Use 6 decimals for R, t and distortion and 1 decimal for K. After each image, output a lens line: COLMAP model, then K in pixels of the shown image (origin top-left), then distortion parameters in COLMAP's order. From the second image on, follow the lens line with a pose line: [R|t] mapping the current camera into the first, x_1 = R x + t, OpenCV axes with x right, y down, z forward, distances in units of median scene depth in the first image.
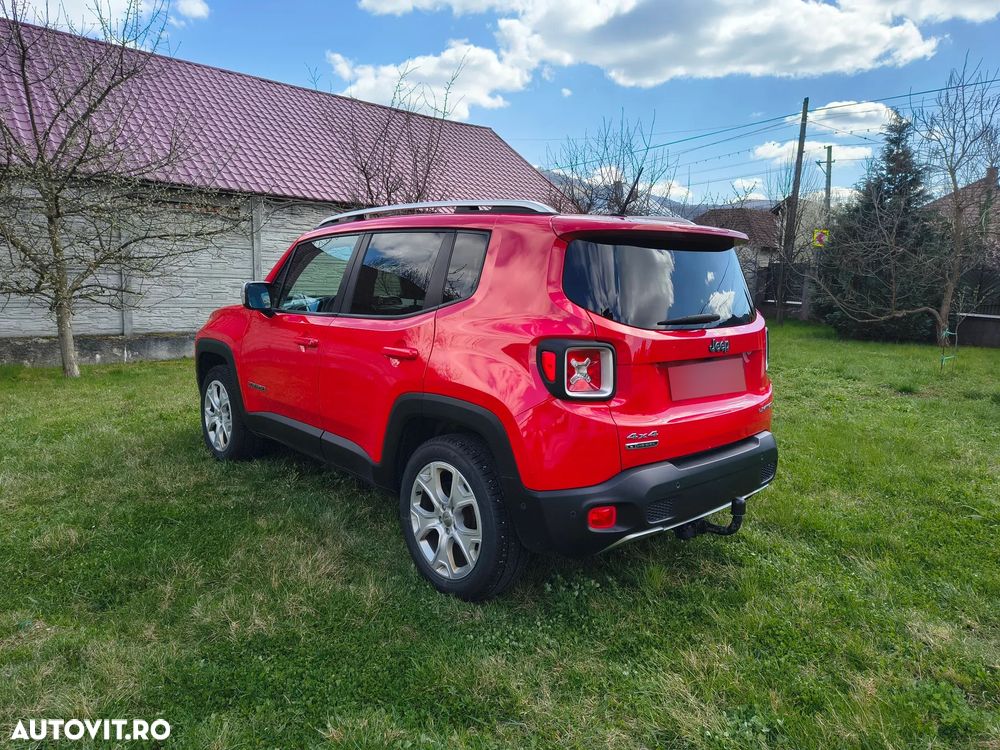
lens RADIAL K [[687.0, 0, 508.0], [0, 687.0, 368.0], [0, 0, 1]] dist [0.040649, -0.046093]
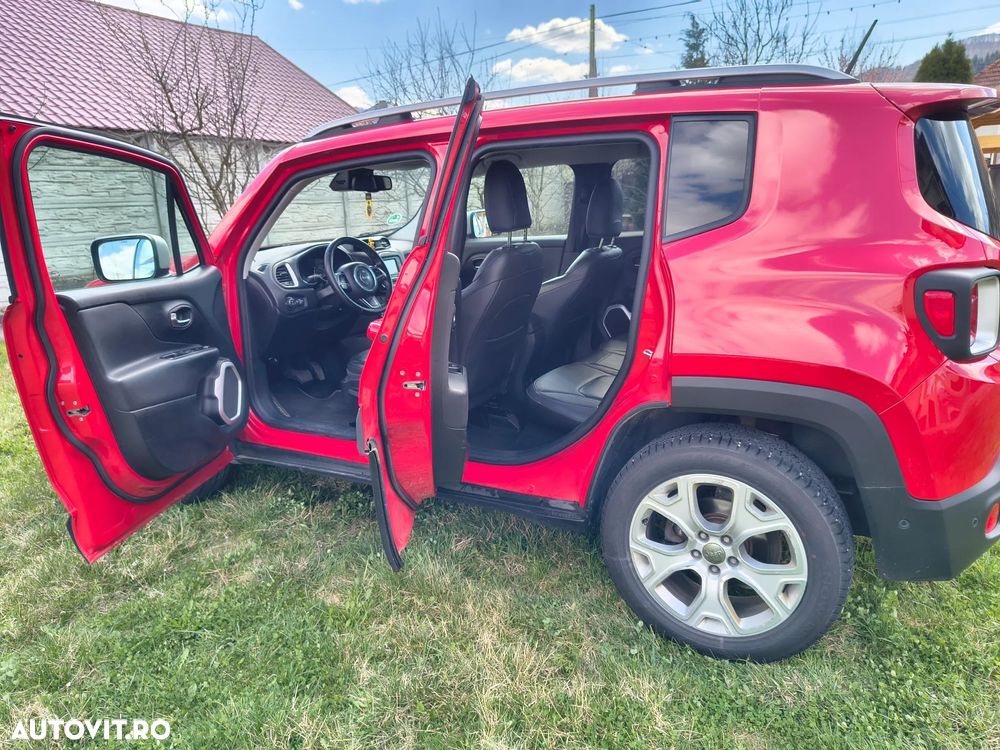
lens RADIAL K [[687.0, 0, 500.9], [0, 687.0, 366.5], [0, 0, 1]] dist [0.040649, -0.046093]
pose [[0.943180, -0.143429, 0.299734, -0.087717], [0.112839, 0.986691, 0.117078, -0.012570], [-0.312537, -0.076604, 0.946812, 0.081478]]
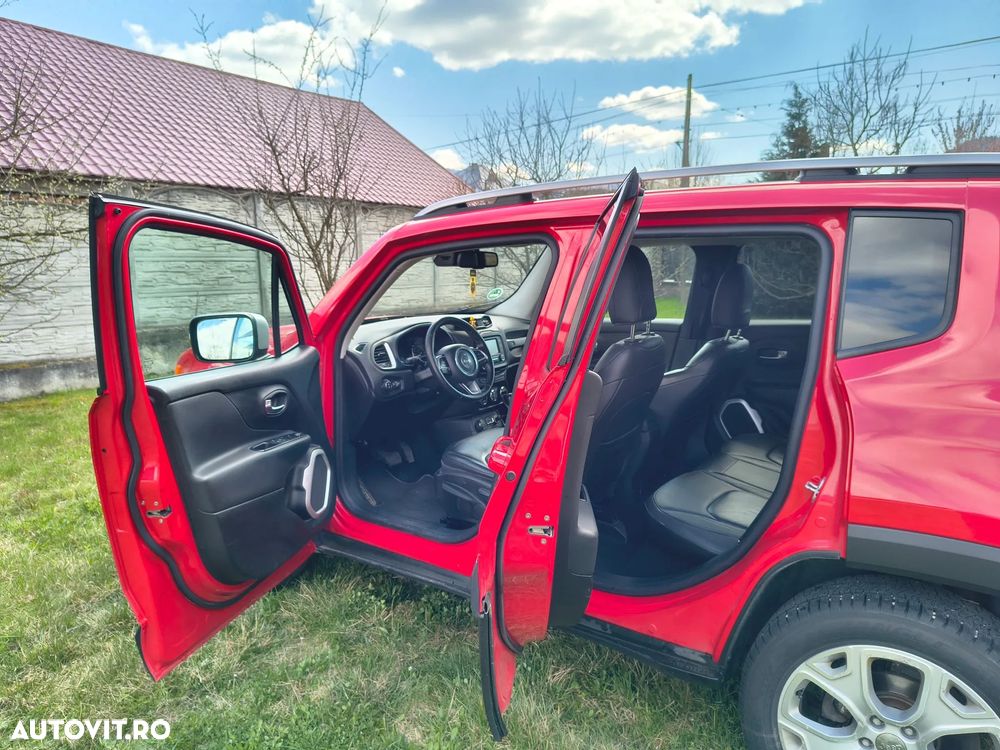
lens RADIAL K [[687.0, 0, 503.9], [0, 687.0, 371.8], [0, 0, 1]] dist [0.040649, -0.046093]
pose [[0.975495, -0.073355, 0.207433, -0.090068], [0.067681, 0.997116, 0.034330, -0.021694], [-0.209353, -0.019449, 0.977647, 0.100984]]
